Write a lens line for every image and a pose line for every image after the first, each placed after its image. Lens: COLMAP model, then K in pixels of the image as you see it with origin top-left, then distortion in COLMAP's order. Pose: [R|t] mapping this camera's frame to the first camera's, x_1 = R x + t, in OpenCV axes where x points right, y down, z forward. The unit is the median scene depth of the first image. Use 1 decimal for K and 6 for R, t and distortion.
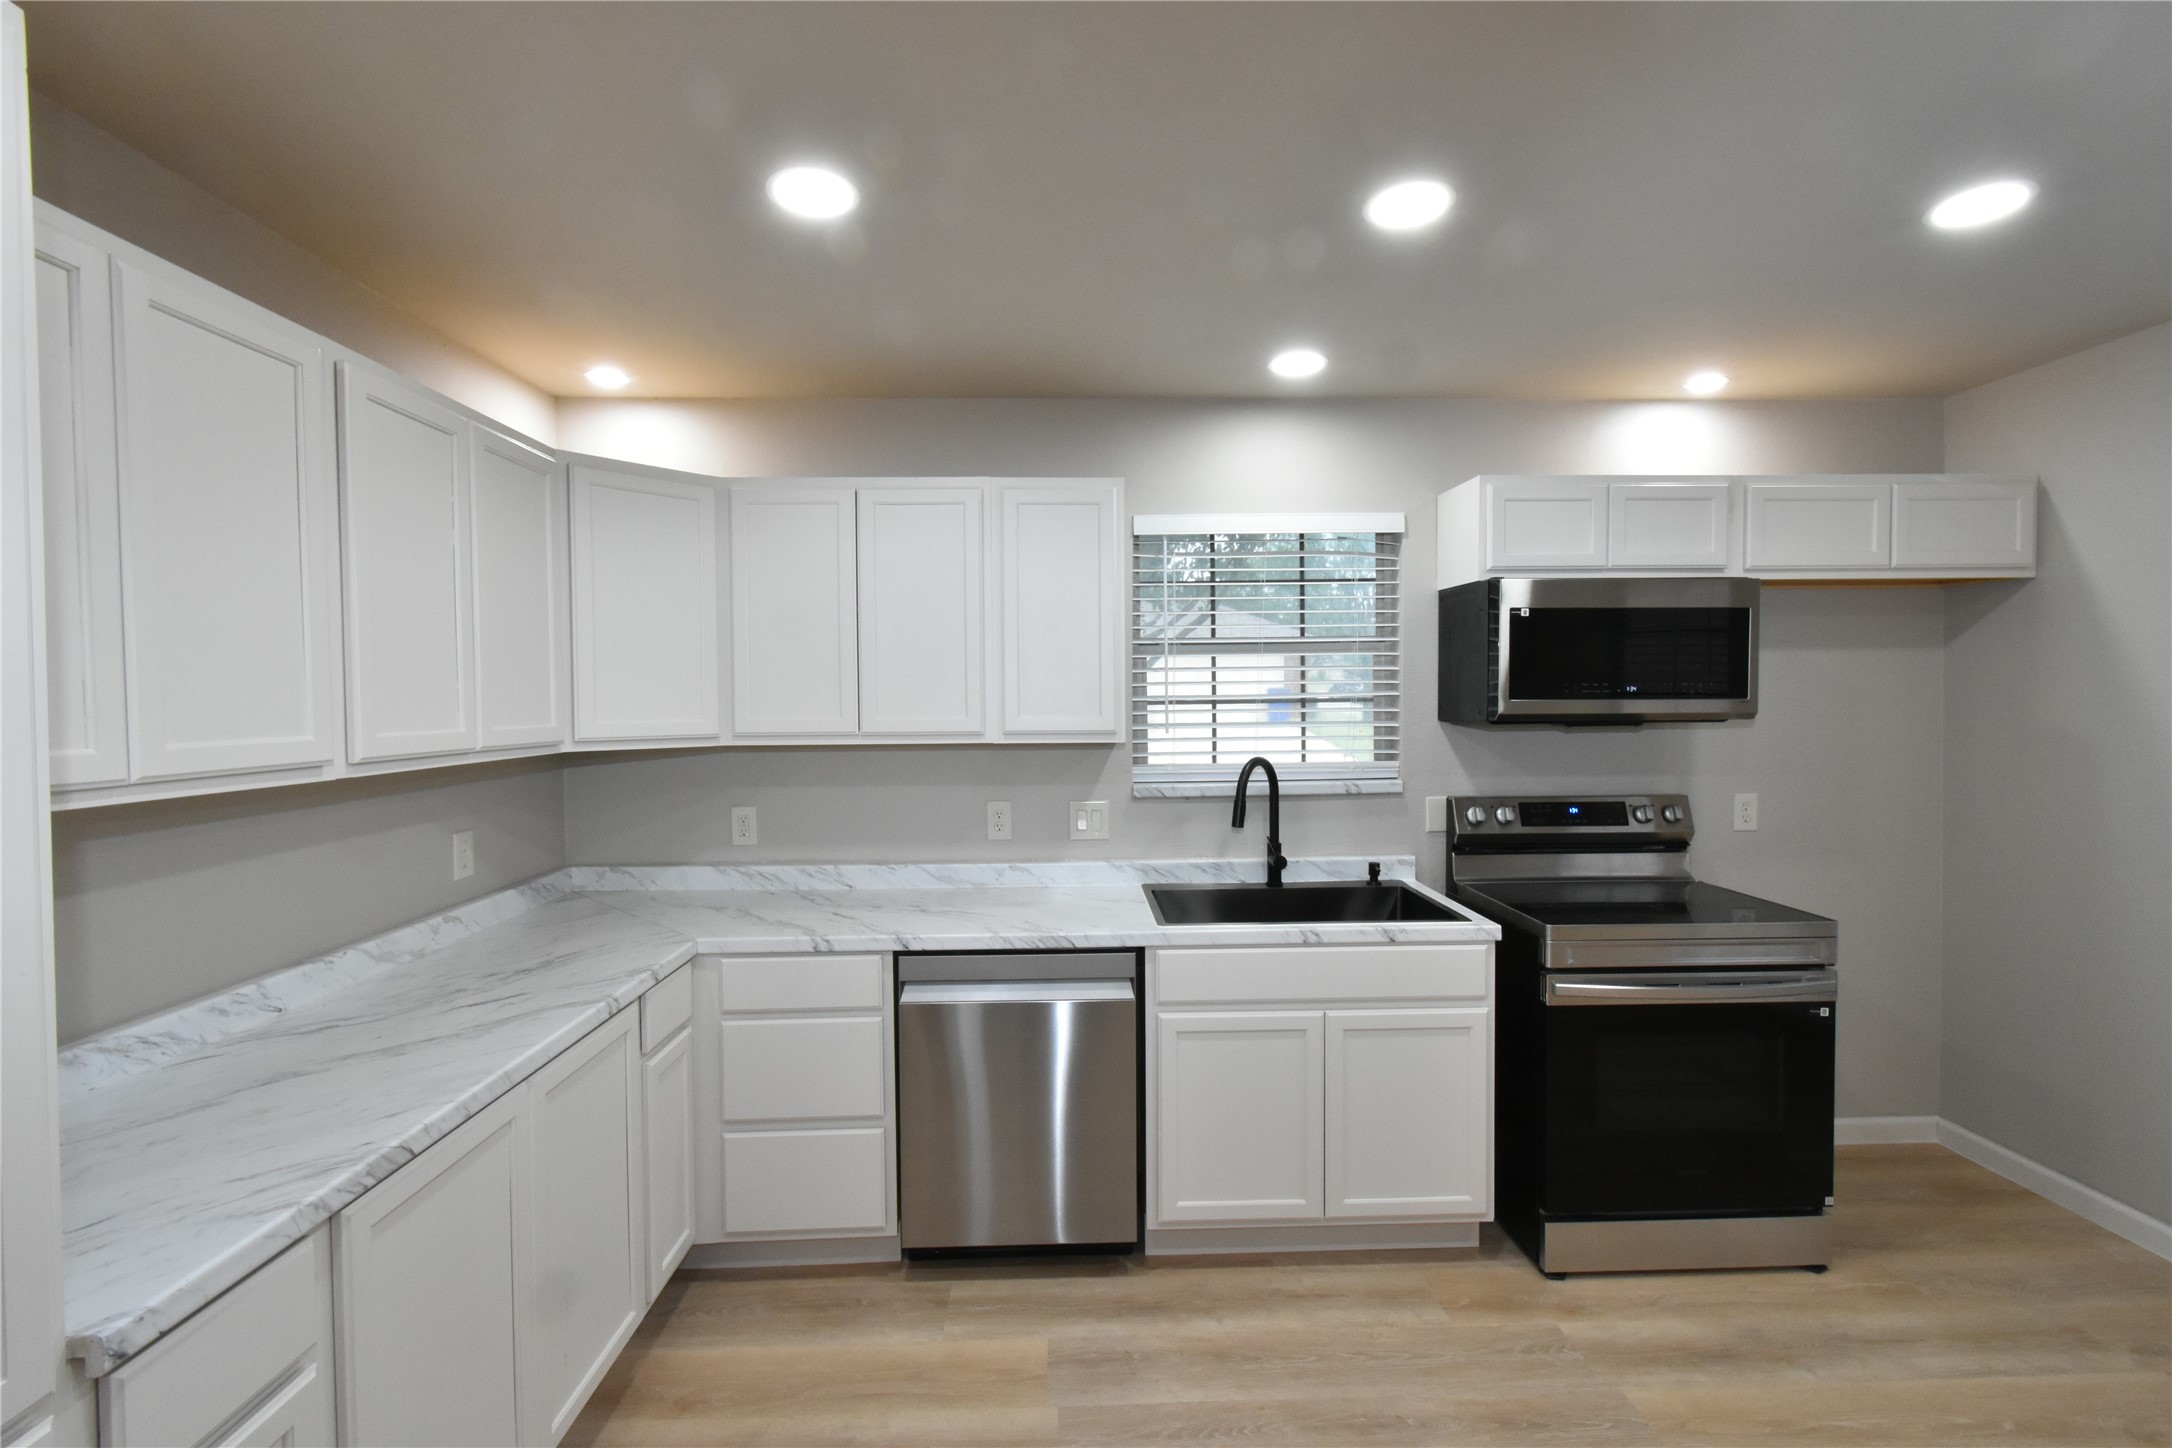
lens RADIAL K [[958.7, 0, 1094.0], [0, 958.7, 723.2], [0, 0, 1]] dist [0.006881, -0.003768]
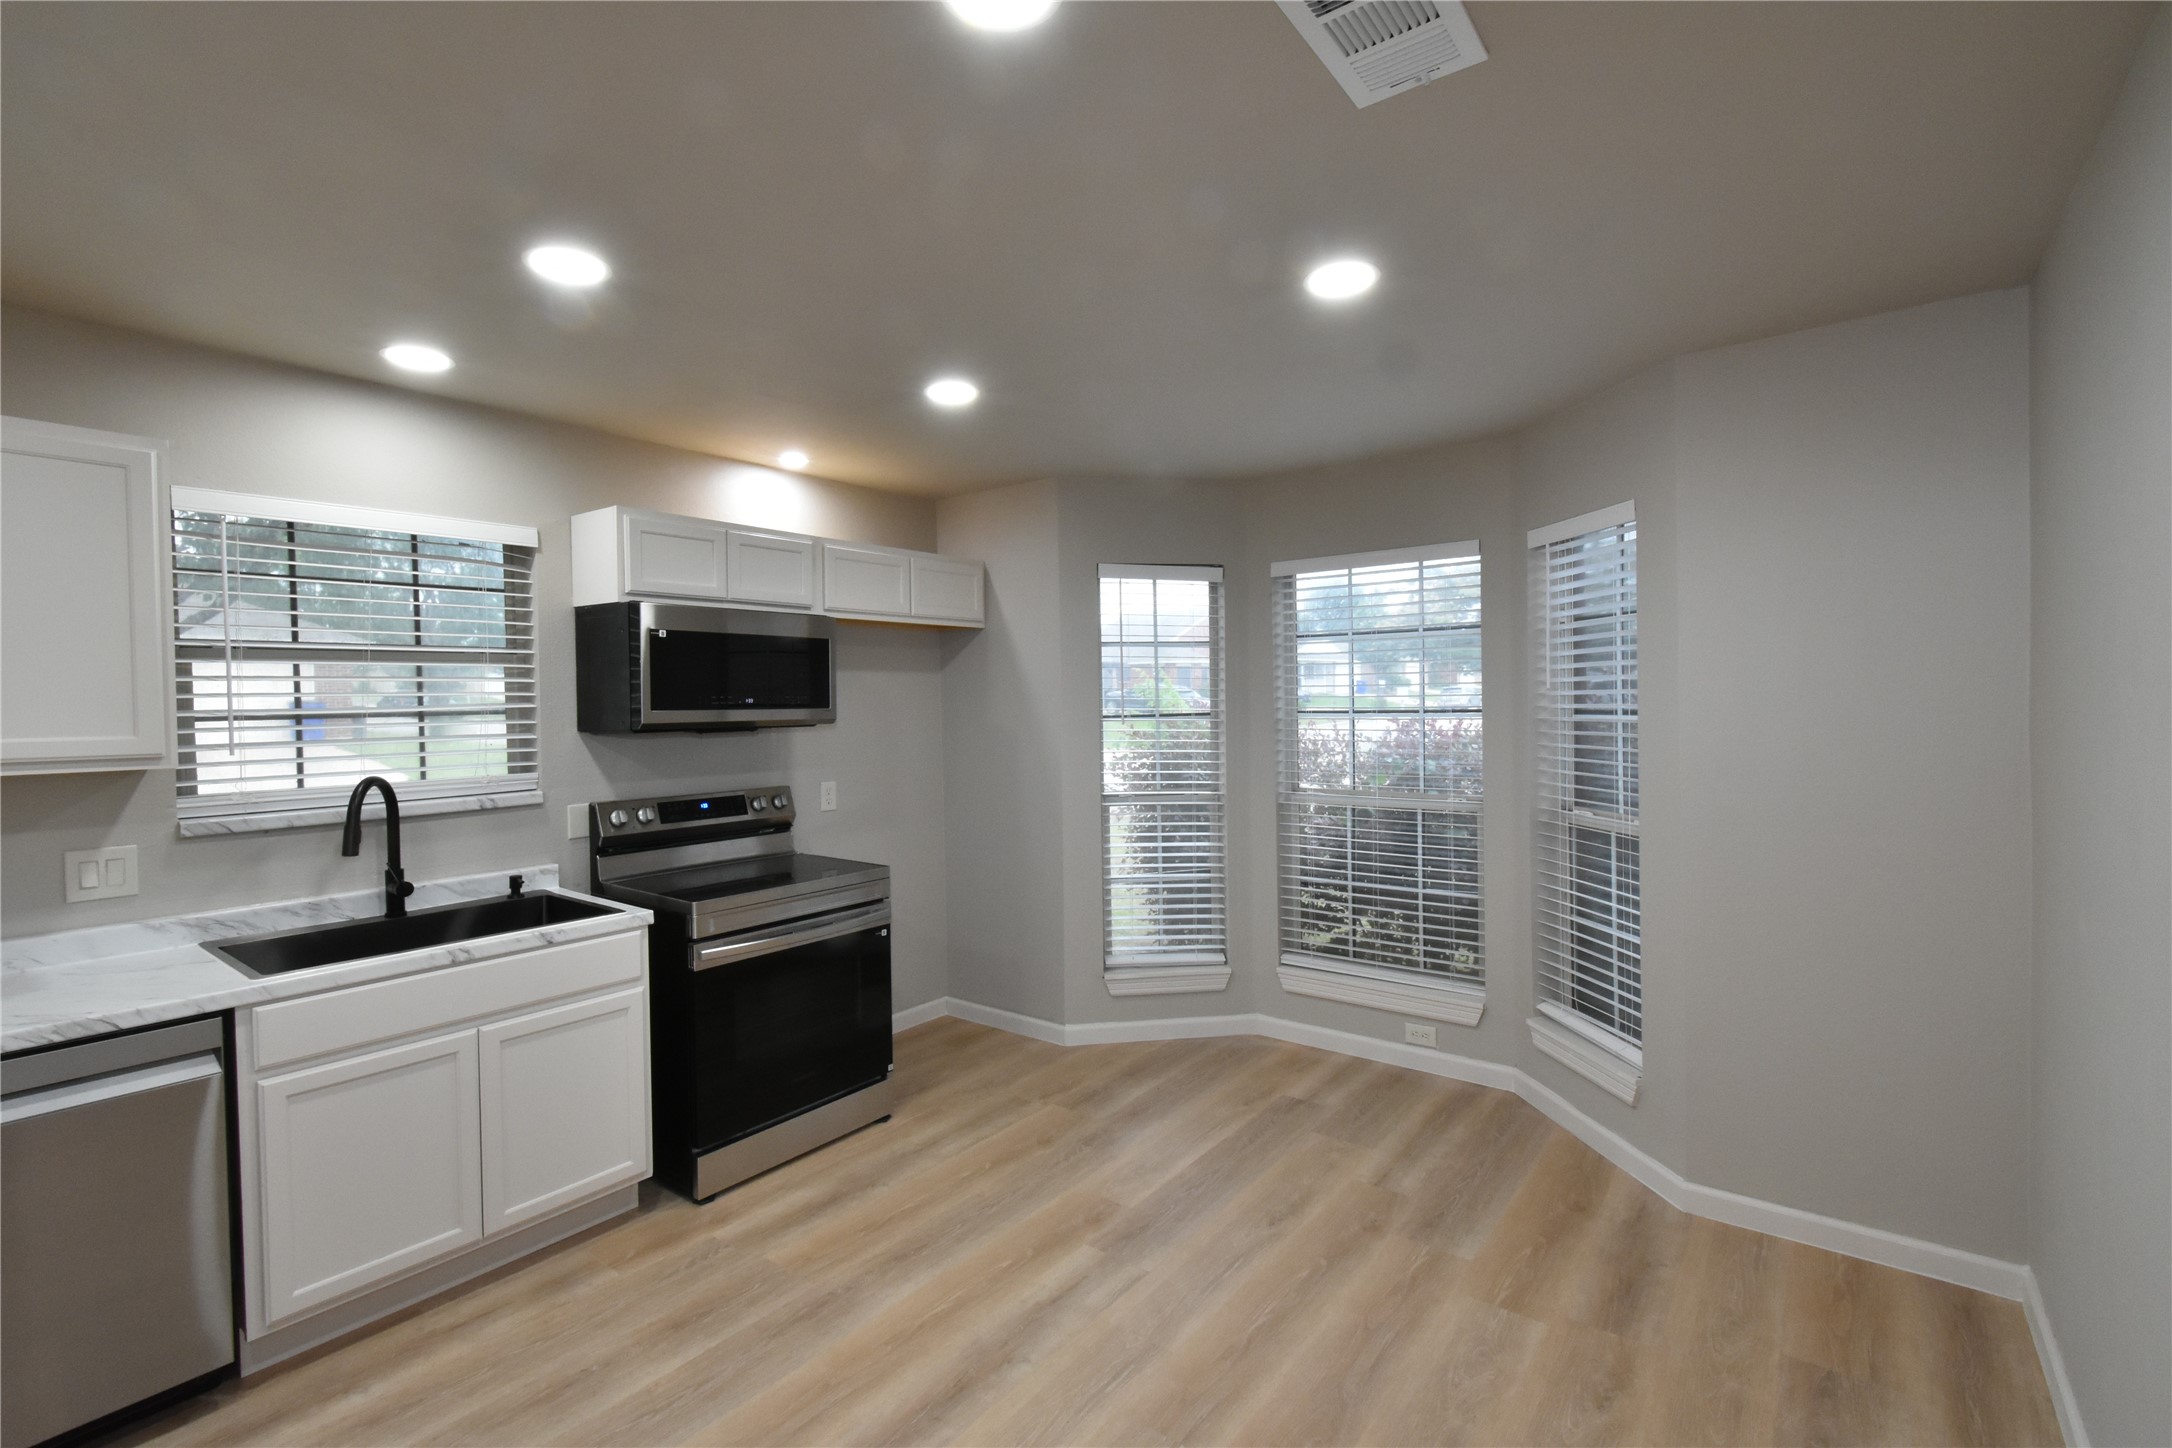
lens RADIAL K [[958.7, 0, 1094.0], [0, 958.7, 723.2], [0, 0, 1]] dist [0.006881, -0.003768]
pose [[0.634208, -0.019244, 0.772923, -0.100191], [0.028895, 0.999582, 0.001178, 0.003480], [-0.772622, 0.021587, 0.634499, -0.106479]]
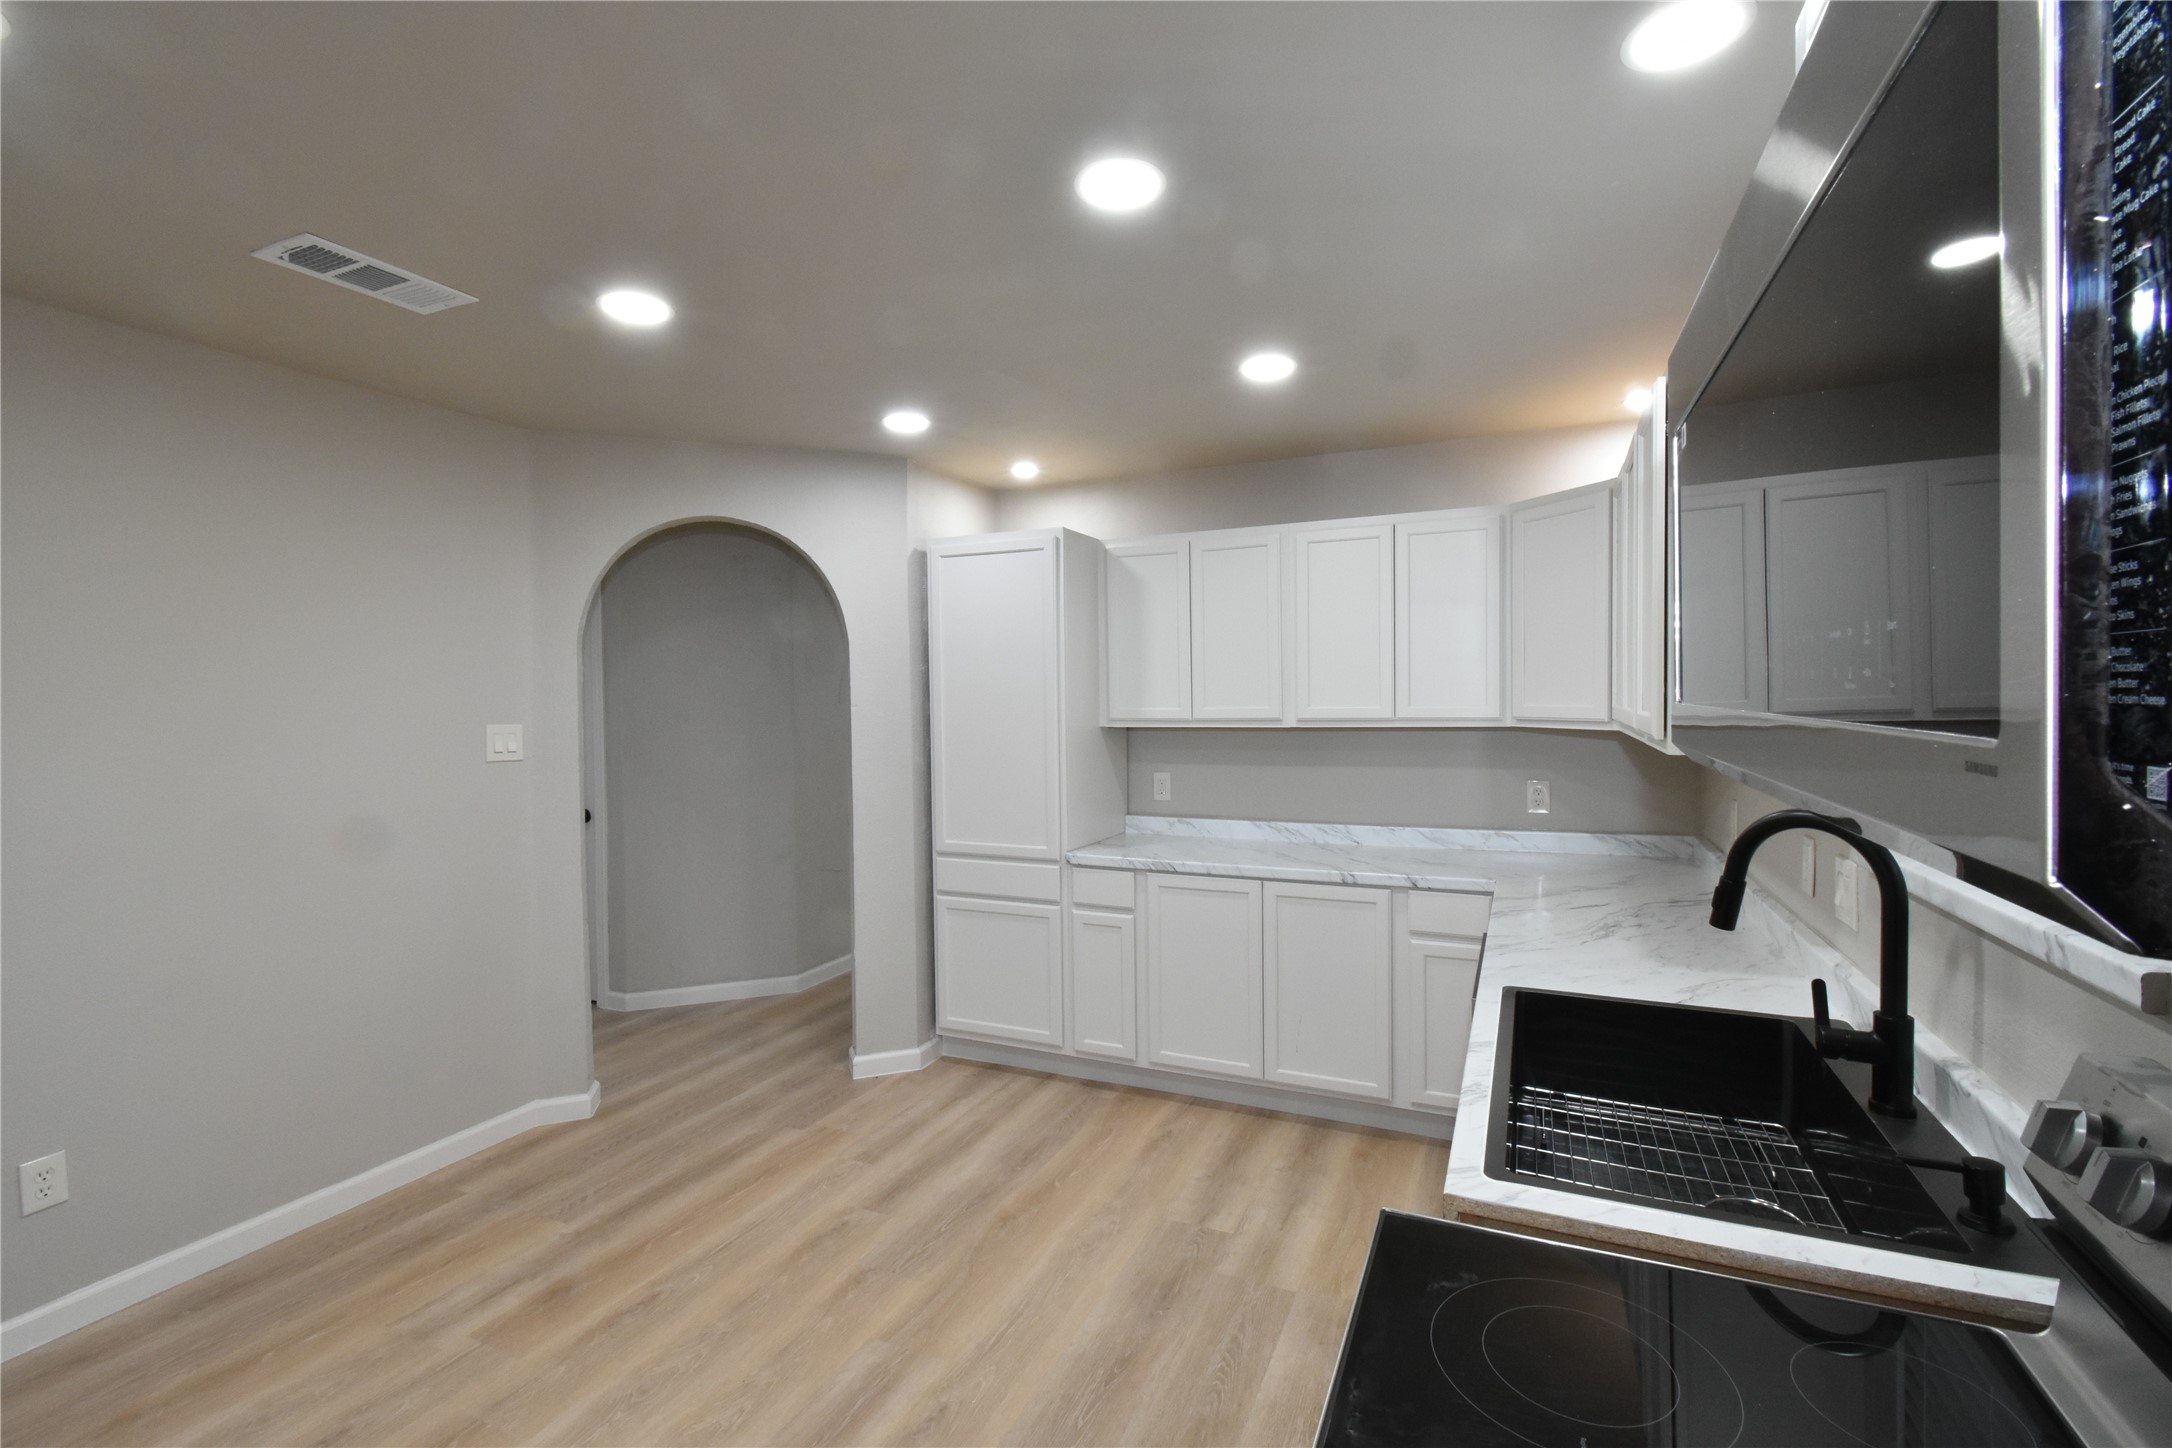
lens RADIAL K [[958.7, 0, 1094.0], [0, 958.7, 723.2], [0, 0, 1]] dist [0.006881, -0.003768]
pose [[-0.446638, 0.038318, -0.893894, 0.781116], [-0.004417, 0.998976, 0.045030, -0.027504], [0.894704, 0.024061, -0.446011, 0.912733]]
